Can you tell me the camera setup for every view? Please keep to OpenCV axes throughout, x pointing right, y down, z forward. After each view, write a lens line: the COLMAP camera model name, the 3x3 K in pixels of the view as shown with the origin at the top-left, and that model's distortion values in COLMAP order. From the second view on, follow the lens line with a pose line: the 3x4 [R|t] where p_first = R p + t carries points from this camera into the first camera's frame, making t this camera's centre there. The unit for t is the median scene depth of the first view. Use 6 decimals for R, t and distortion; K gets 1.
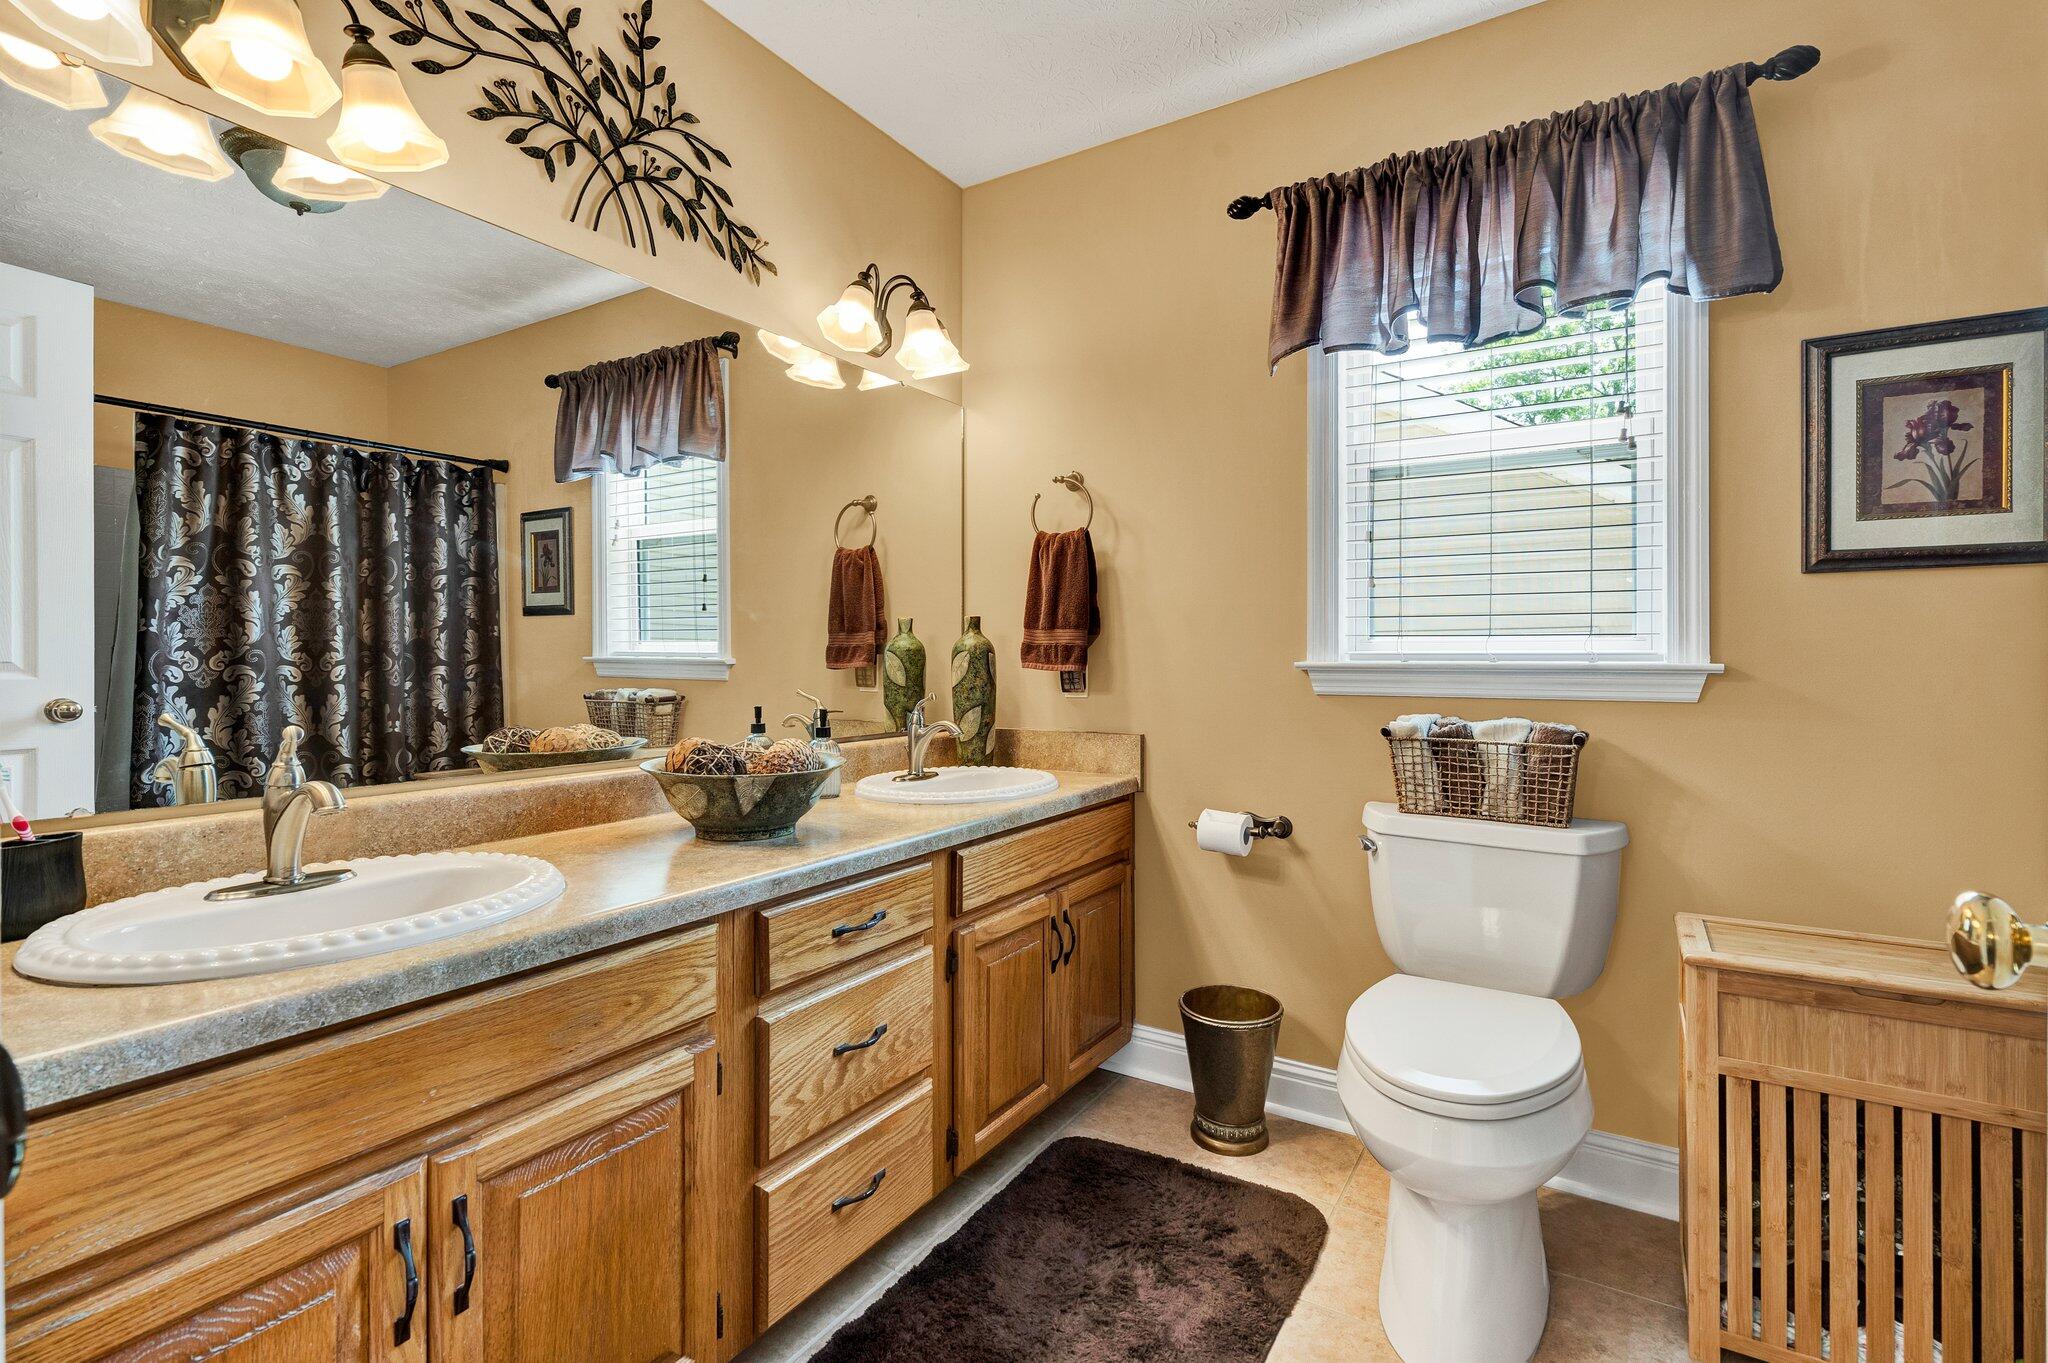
lens RADIAL K [[934.2, 0, 1037.8], [0, 934.2, 649.7], [0, 0, 1]] dist [-0.002611, 0.002005]
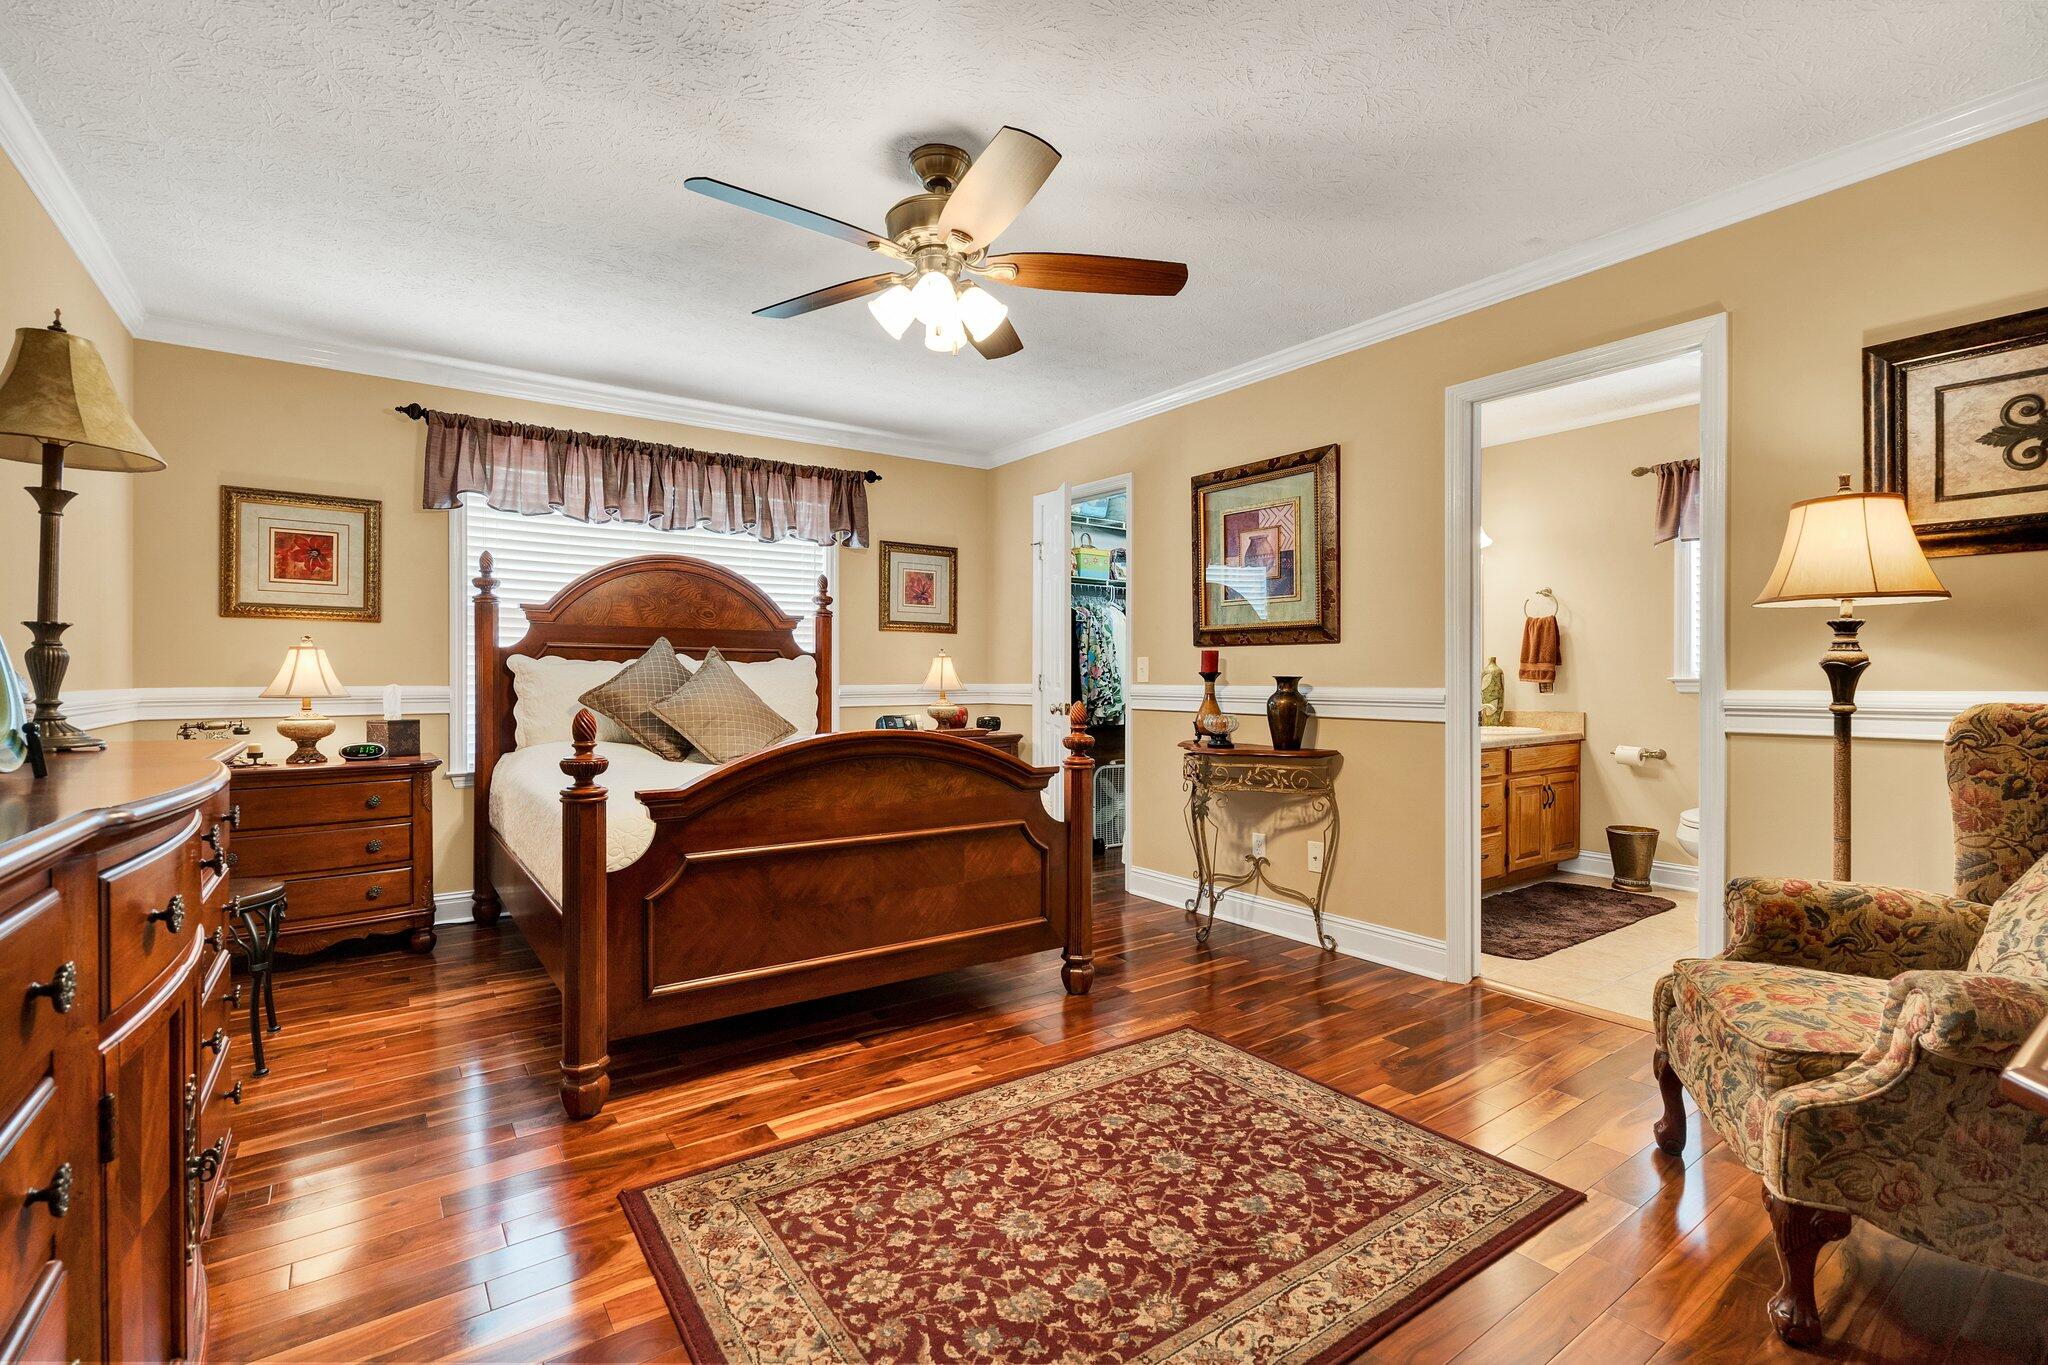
lens RADIAL K [[934.2, 0, 1027.0], [0, 934.2, 681.2], [0, 0, 1]] dist [-0.002611, 0.002005]
pose [[0.927413, 0.000318, -0.374038, -0.270159], [0.000931, 0.999995, 0.003159, 0.011968], [0.374037, -0.003278, 0.927408, -1.444033]]
